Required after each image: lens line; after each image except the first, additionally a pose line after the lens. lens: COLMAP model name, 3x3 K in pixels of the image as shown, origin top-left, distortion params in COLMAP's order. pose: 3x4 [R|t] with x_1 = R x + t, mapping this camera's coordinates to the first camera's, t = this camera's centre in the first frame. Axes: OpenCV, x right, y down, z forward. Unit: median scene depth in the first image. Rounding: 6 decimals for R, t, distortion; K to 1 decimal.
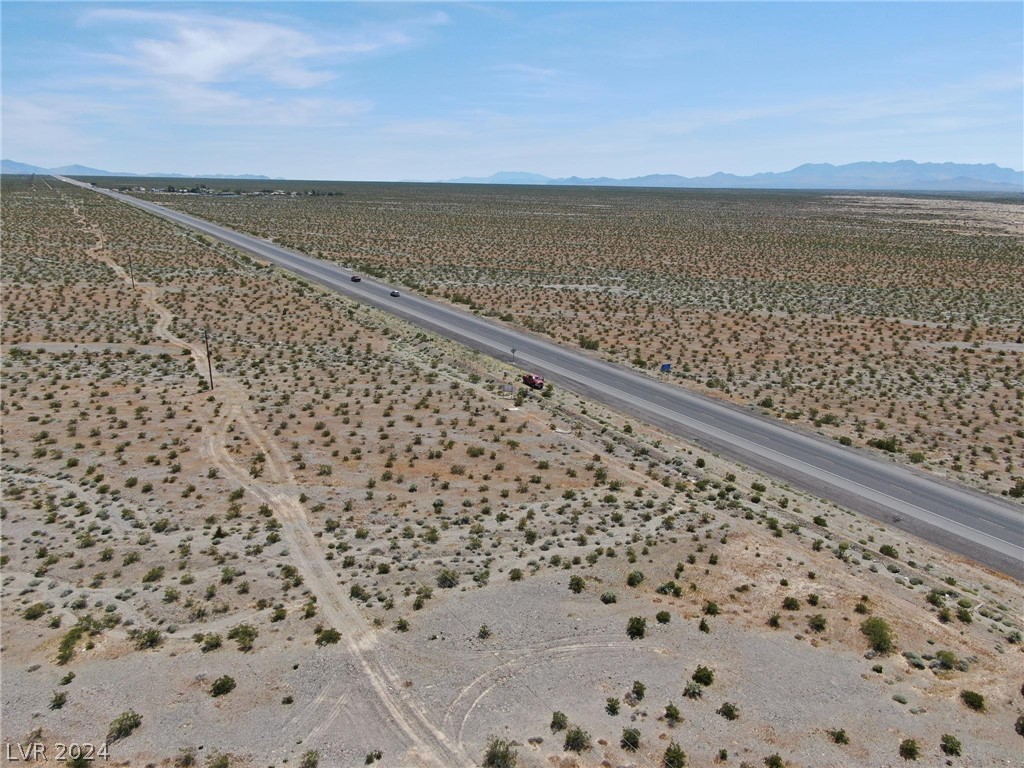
lens RADIAL K [[743.0, 0, 513.5], [0, 743.0, 385.4], [0, 0, 1]] dist [-0.014176, 0.007486]
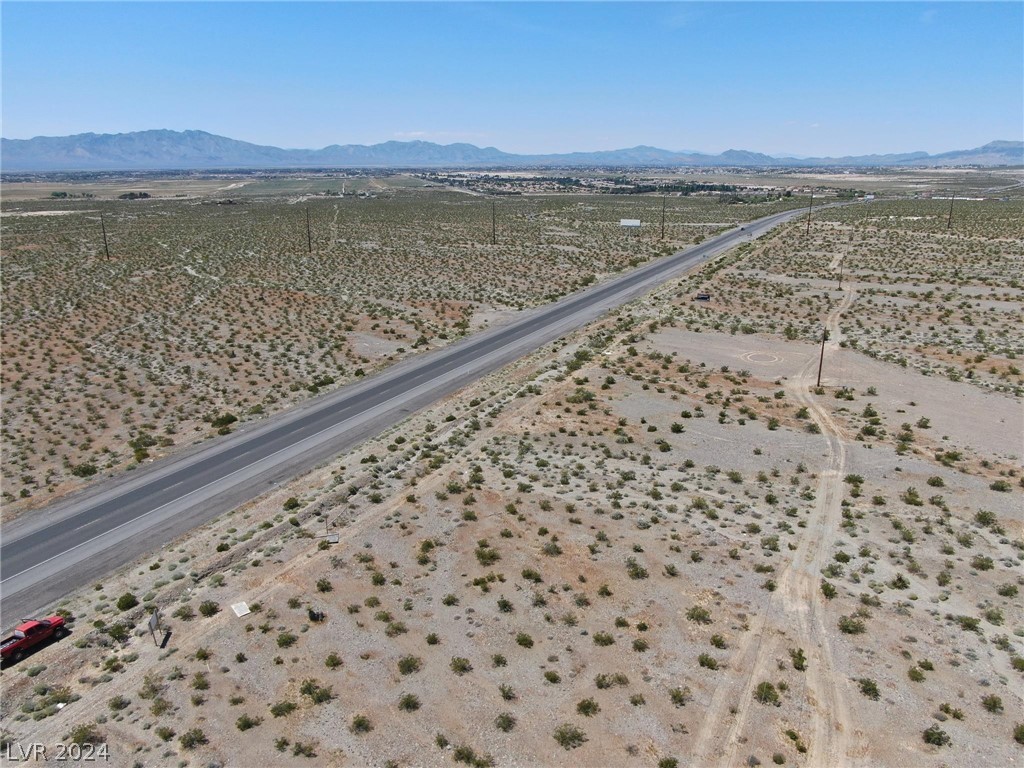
lens RADIAL K [[743.0, 0, 513.5], [0, 743.0, 385.4], [0, 0, 1]] dist [-0.014176, 0.007486]
pose [[-0.553324, -0.242748, 0.796810, -0.602042], [0.222694, 0.878662, 0.422328, -0.351057], [-0.802645, 0.411129, -0.432126, 1.268793]]
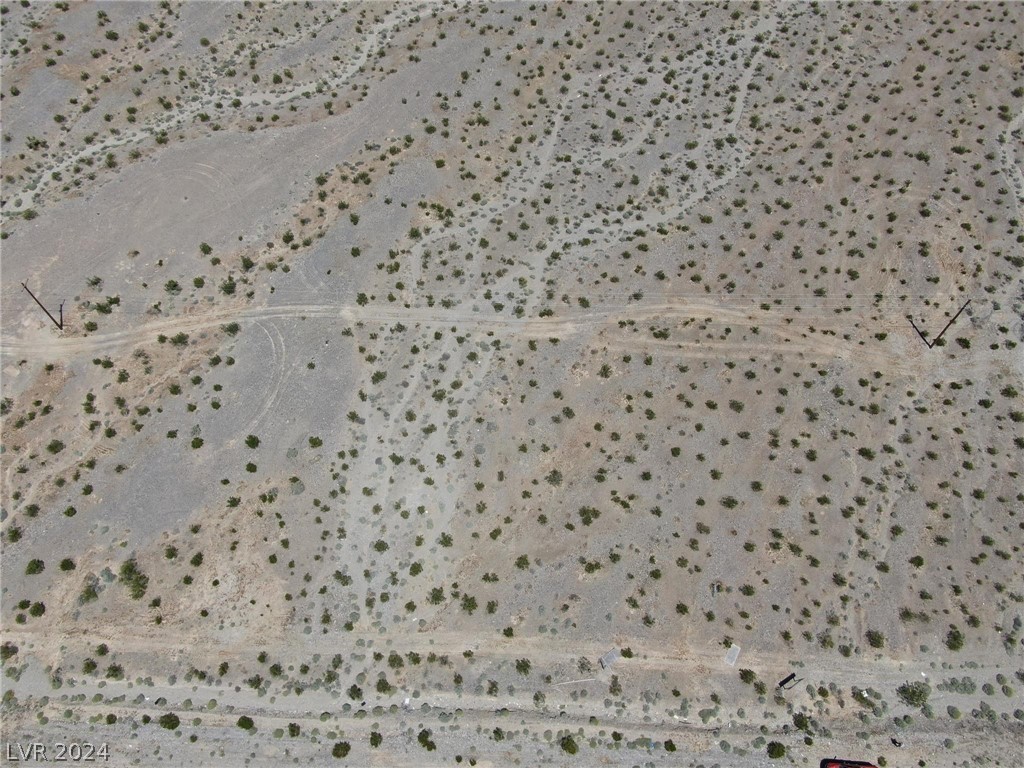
lens RADIAL K [[743.0, 0, 513.5], [0, 743.0, 385.4], [0, 0, 1]] dist [-0.014176, 0.007486]
pose [[-0.563264, 0.706575, -0.428352, 0.279744], [-0.217151, 0.373604, 0.901812, -0.777717], [0.797232, 0.600976, -0.057004, 0.927382]]
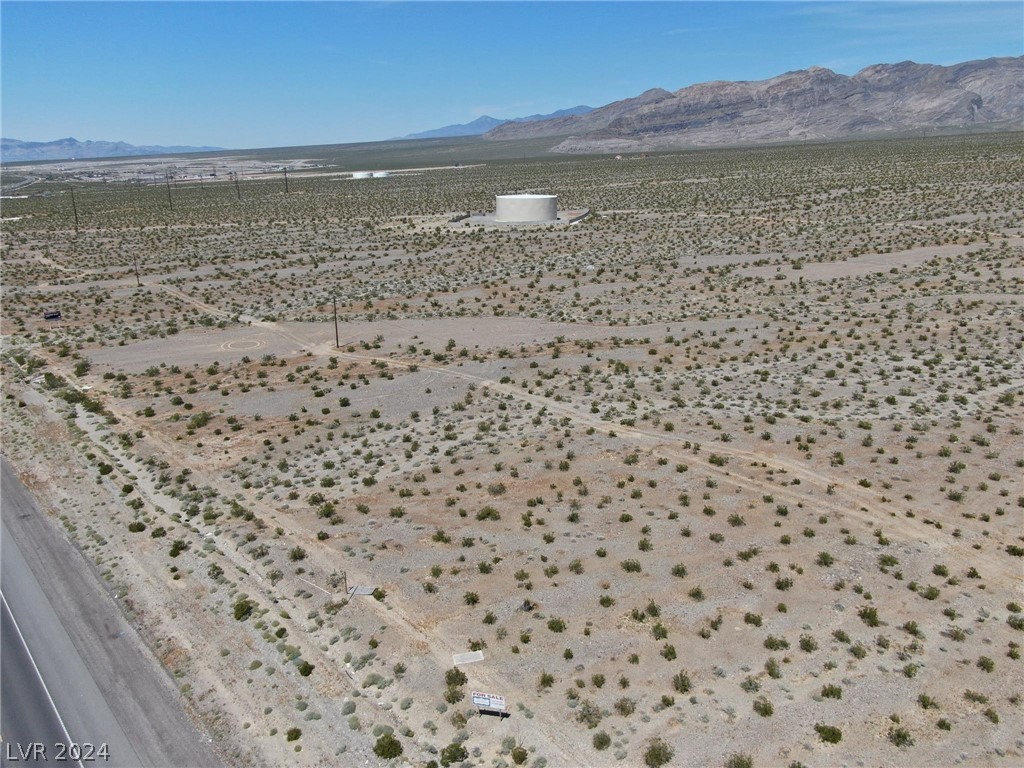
lens RADIAL K [[743.0, 0, 513.5], [0, 743.0, 385.4], [0, 0, 1]] dist [-0.014176, 0.007486]
pose [[-0.982598, 0.067831, -0.172918, 0.046393], [-0.037389, 0.839653, 0.541834, -0.448213], [0.181944, 0.538870, -0.822505, 1.624533]]
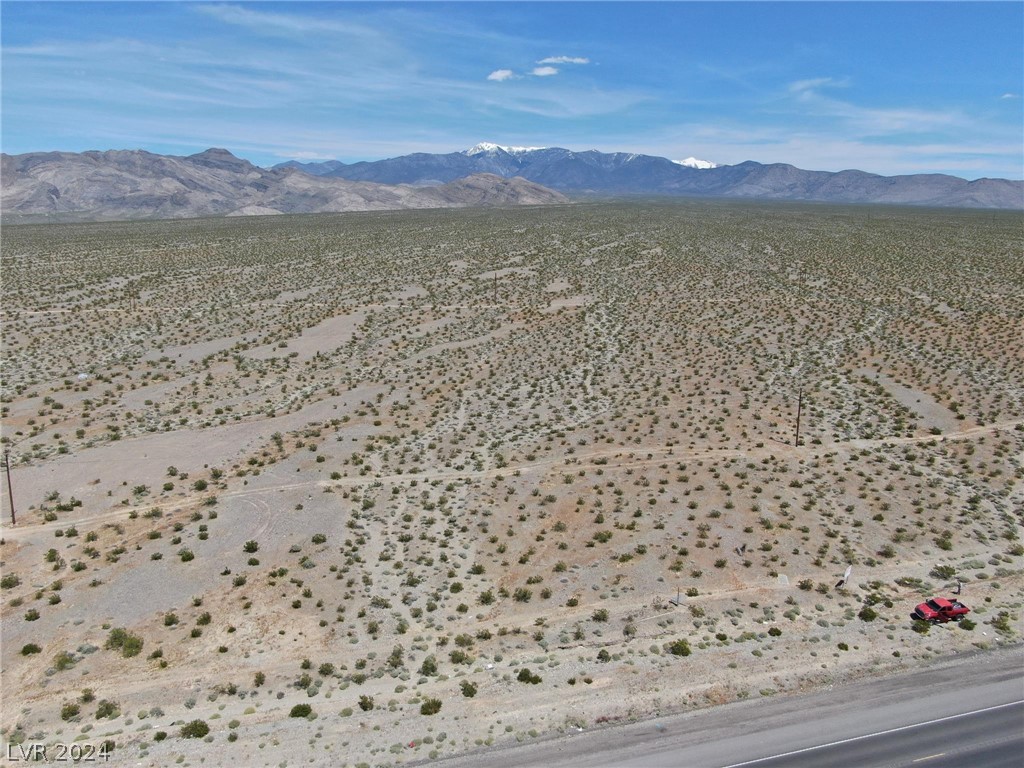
lens RADIAL K [[743.0, 0, 513.5], [0, 743.0, 385.4], [0, 0, 1]] dist [-0.014176, 0.007486]
pose [[-0.289571, 0.190047, -0.938100, 0.853268], [-0.260406, 0.927479, 0.268277, -0.319920], [0.921052, 0.321972, -0.219082, 1.087749]]
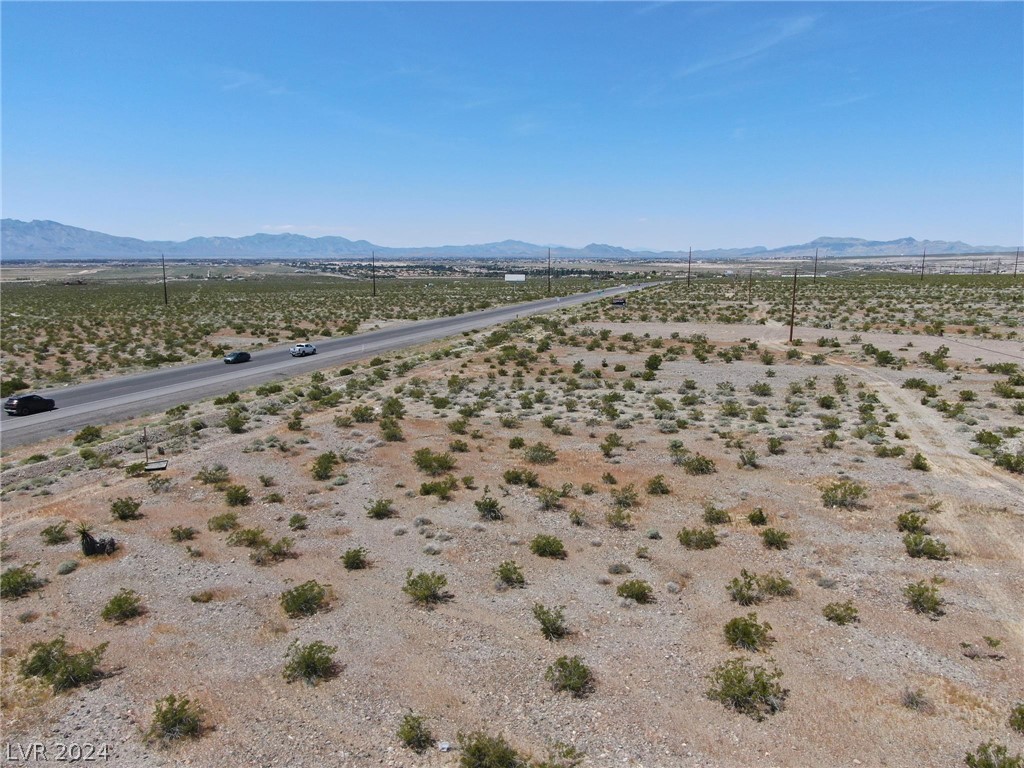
lens RADIAL K [[743.0, 0, 513.5], [0, 743.0, 385.4], [0, 0, 1]] dist [-0.014176, 0.007486]
pose [[-0.685077, -0.130610, 0.716667, -0.376075], [0.190144, 0.917631, 0.348998, -0.084210], [-0.703218, 0.375360, -0.603813, 1.249897]]
